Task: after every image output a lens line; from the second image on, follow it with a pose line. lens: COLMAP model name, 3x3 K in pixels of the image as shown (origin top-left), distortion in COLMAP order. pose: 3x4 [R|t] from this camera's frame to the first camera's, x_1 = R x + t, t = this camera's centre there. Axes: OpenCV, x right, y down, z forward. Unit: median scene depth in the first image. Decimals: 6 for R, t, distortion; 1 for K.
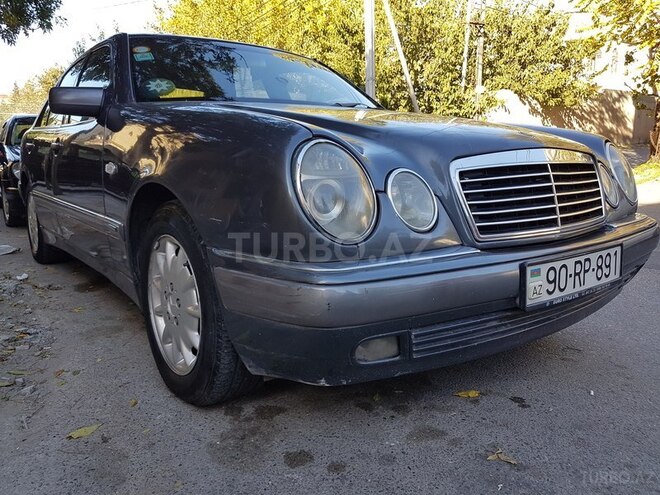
lens RADIAL K [[507.0, 0, 332.2], [0, 507.0, 252.3], [0, 0, 1]] dist [0.071672, -0.129350]
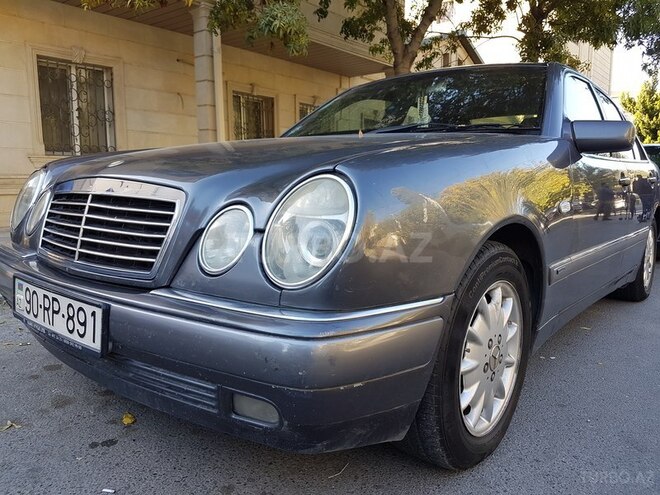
lens RADIAL K [[507.0, 0, 324.3], [0, 507.0, 247.3], [0, 0, 1]] dist [0.071672, -0.129350]
pose [[0.231013, 0.135006, -0.963538, 1.502929], [-0.200905, 0.975602, 0.088528, -0.257432], [0.951982, 0.173129, 0.252500, 1.237418]]
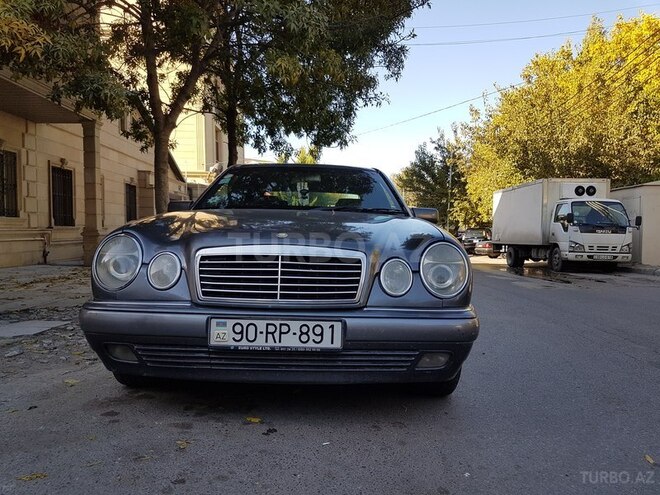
lens RADIAL K [[507.0, 0, 331.5], [0, 507.0, 244.6], [0, 0, 1]] dist [0.071672, -0.129350]
pose [[0.801070, 0.029216, -0.597857, 1.449643], [-0.138377, 0.980791, -0.137482, -0.027051], [0.582356, 0.192862, 0.789725, -0.052941]]
